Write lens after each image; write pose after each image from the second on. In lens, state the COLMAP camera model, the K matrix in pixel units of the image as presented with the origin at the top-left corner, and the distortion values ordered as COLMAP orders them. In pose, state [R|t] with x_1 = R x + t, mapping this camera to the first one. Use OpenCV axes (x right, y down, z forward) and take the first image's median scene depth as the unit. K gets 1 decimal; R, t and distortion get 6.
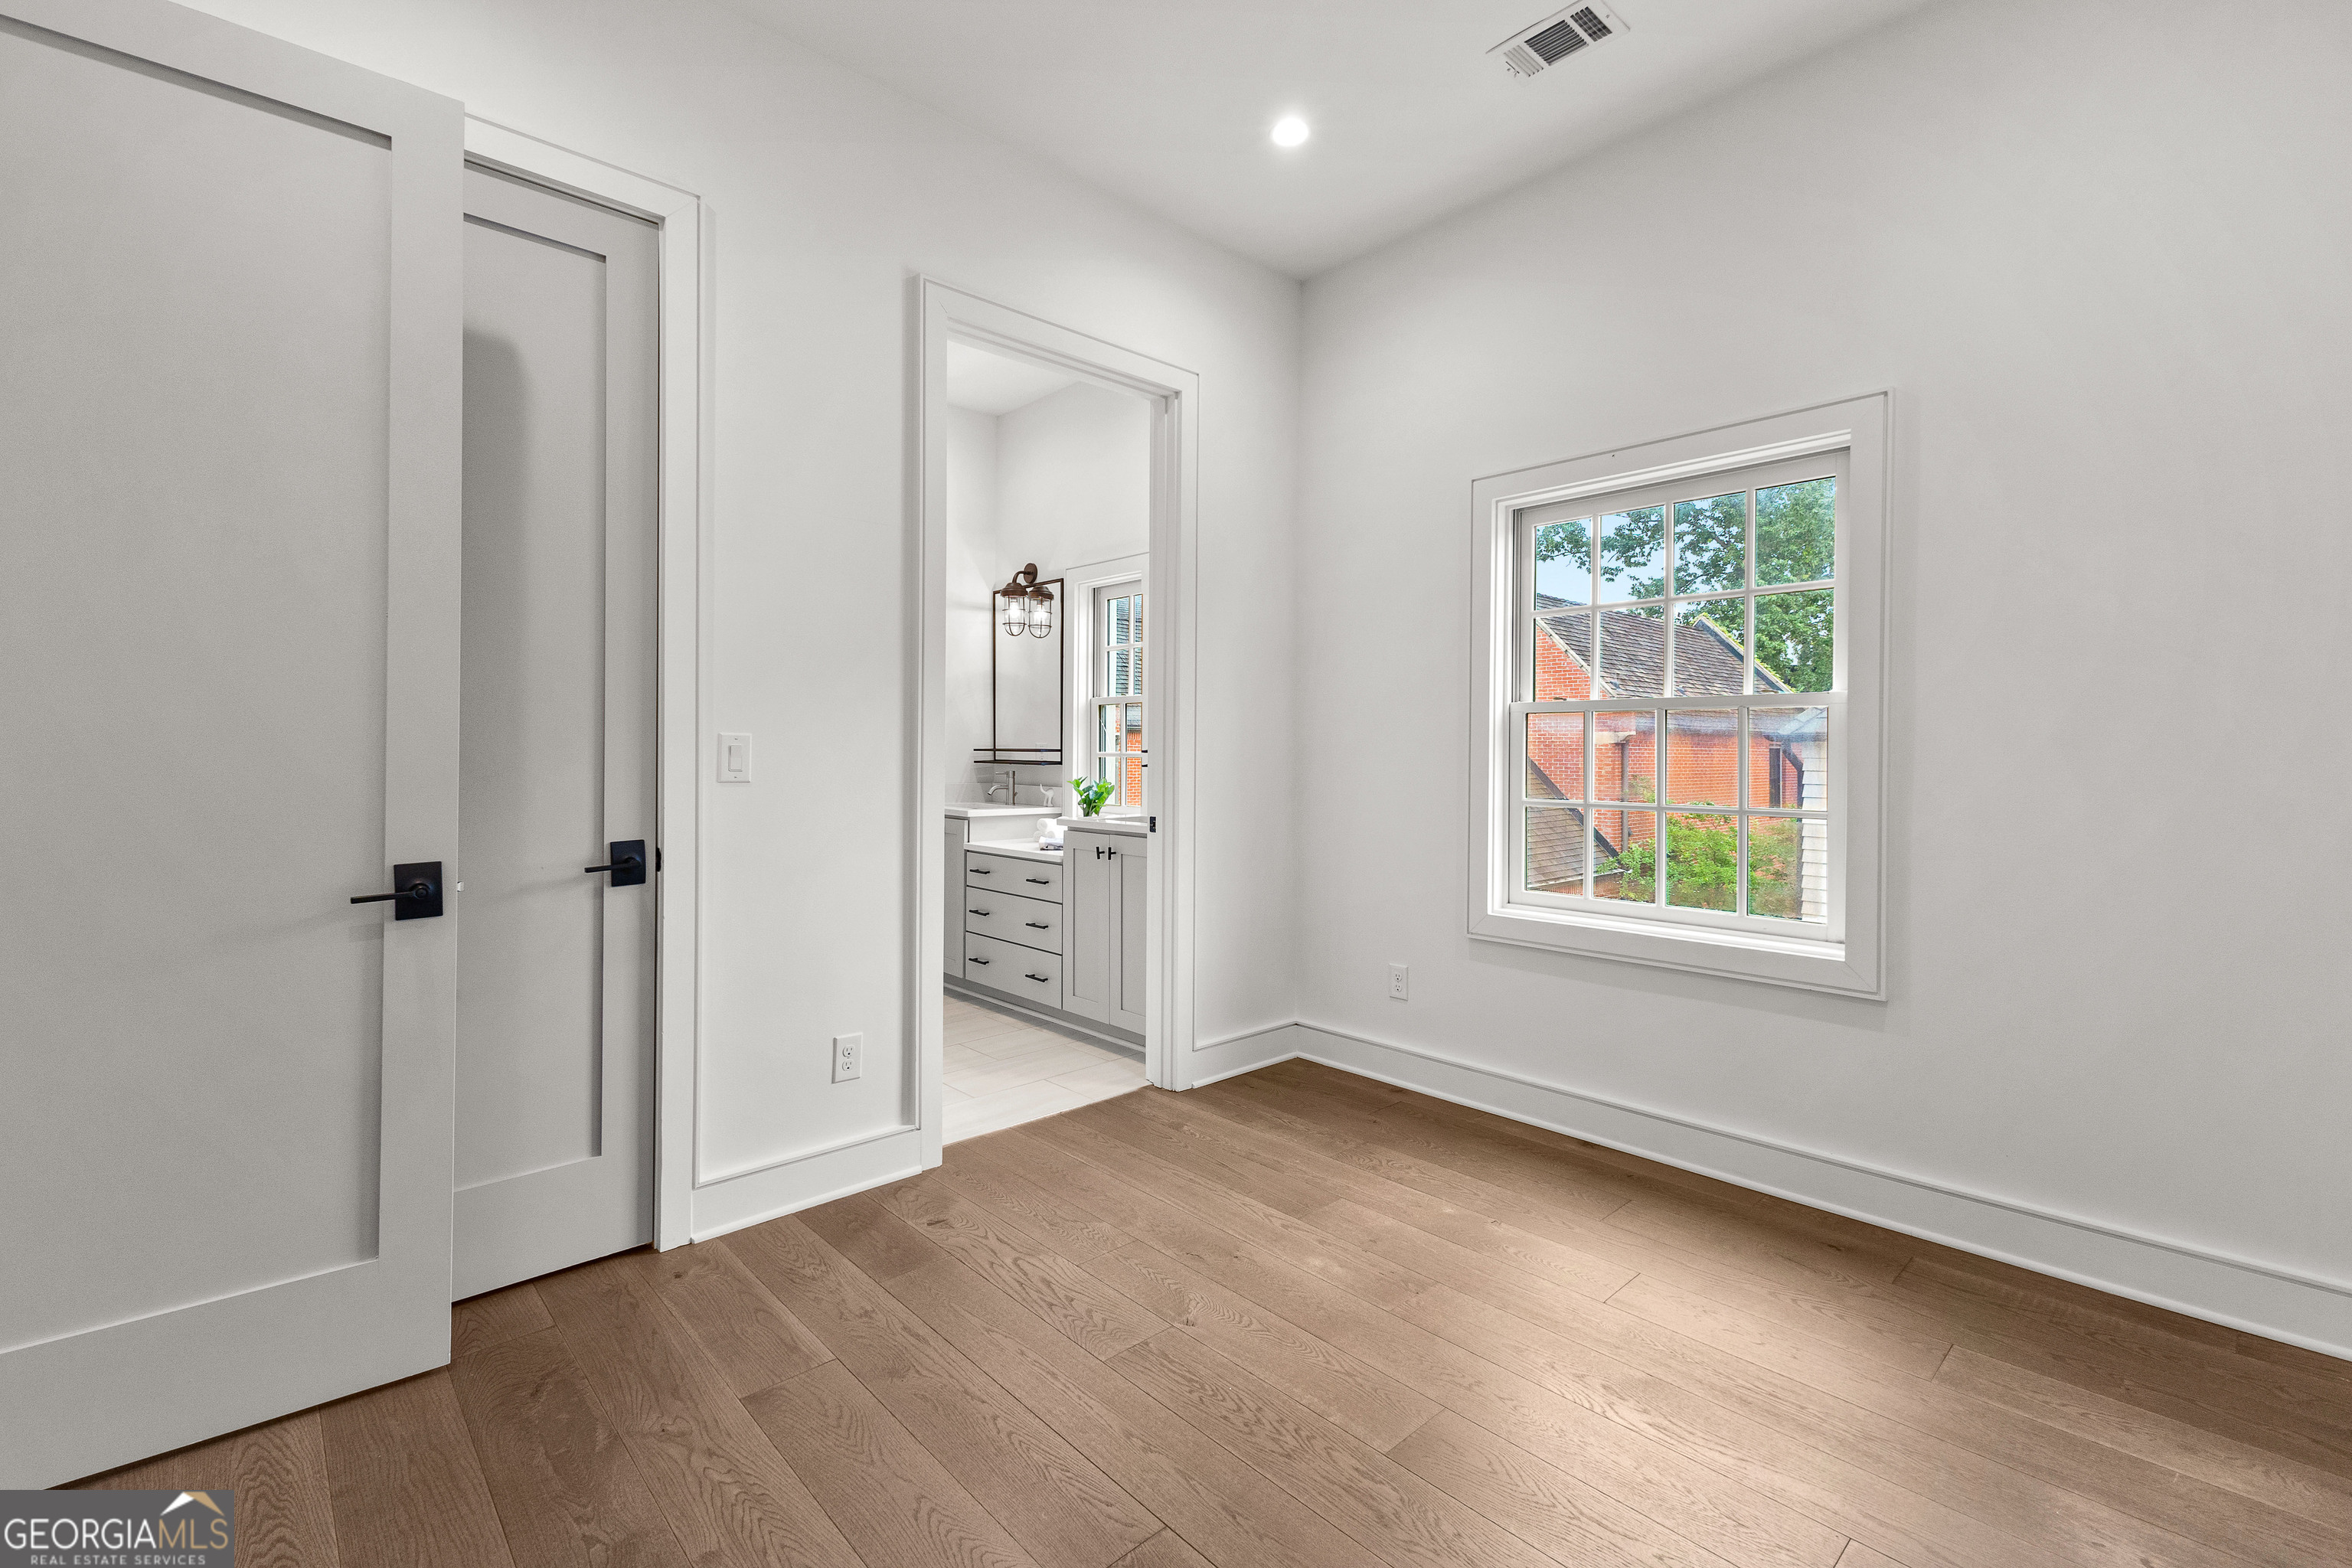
lens RADIAL K [[1021.4, 0, 1175.9], [0, 1021.4, 744.9], [0, 0, 1]] dist [-0.000698, -0.000138]
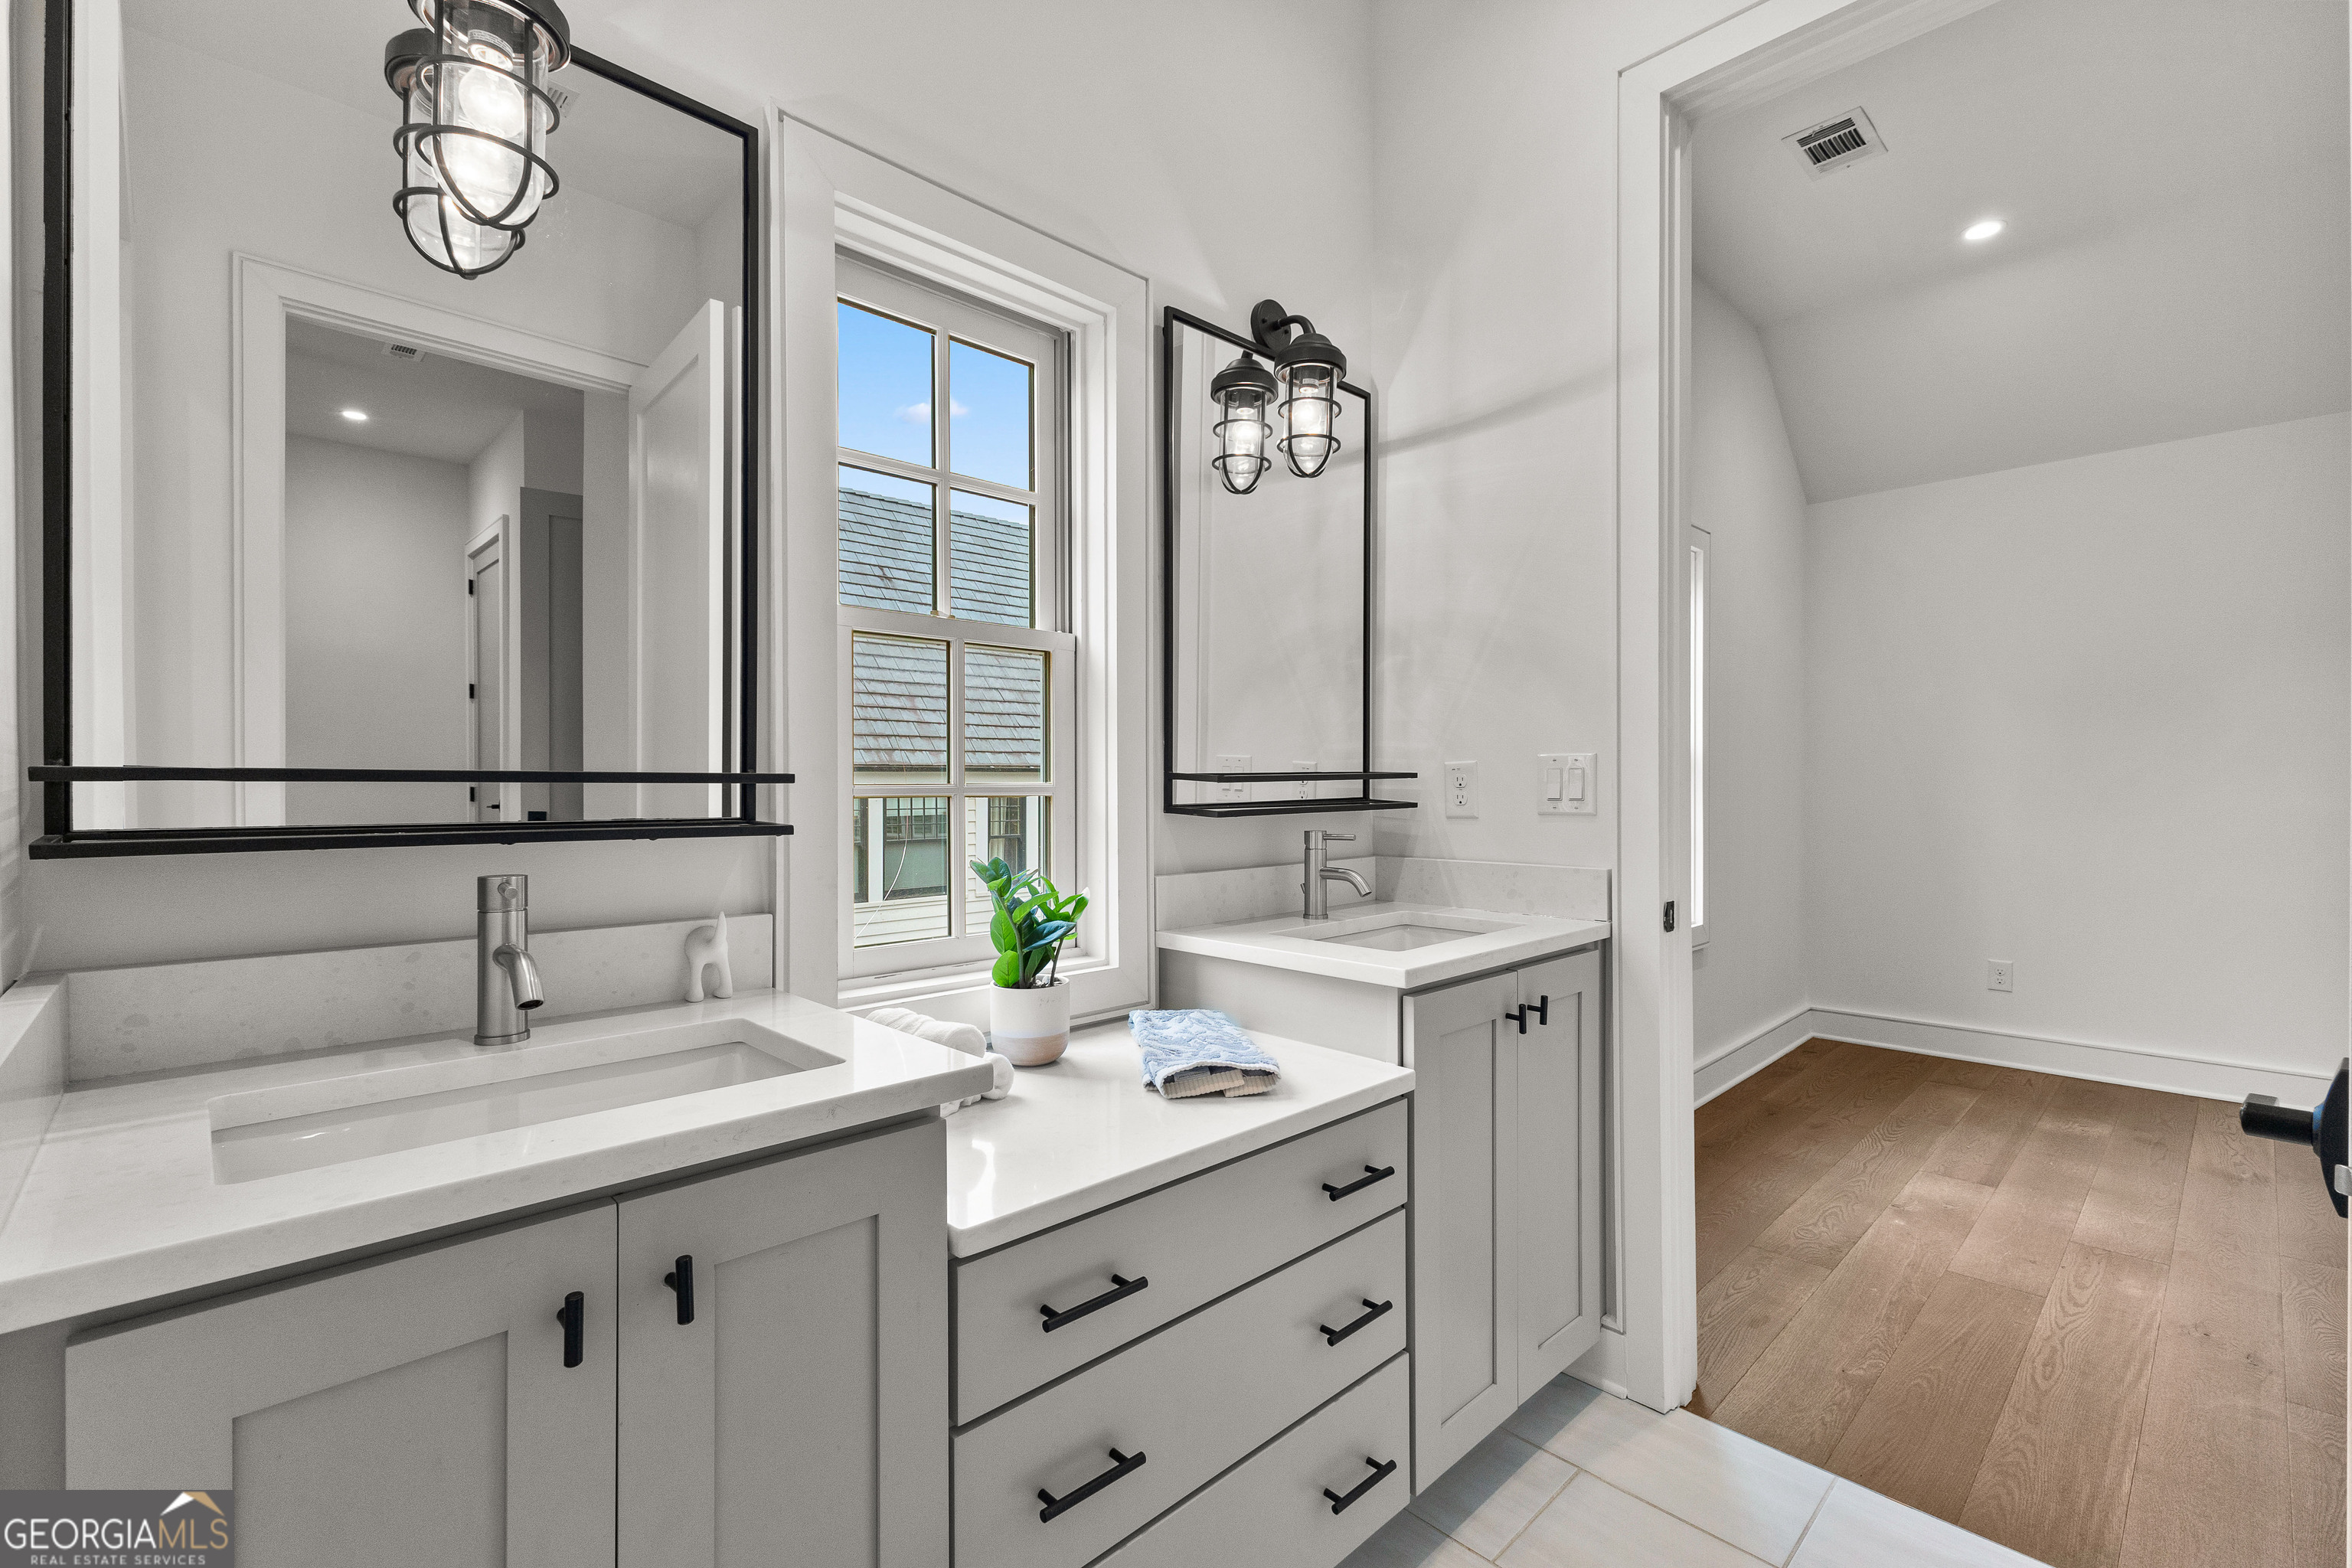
lens RADIAL K [[1029.9, 0, 1176.0], [0, 1029.9, 784.0], [0, 0, 1]] dist [-0.000005, -0.000009]
pose [[-0.015425, -0.001420, 0.999880, -0.695927], [0.003319, 0.999993, 0.001471, 0.013040], [-0.999876, 0.003341, -0.015420, 1.611986]]
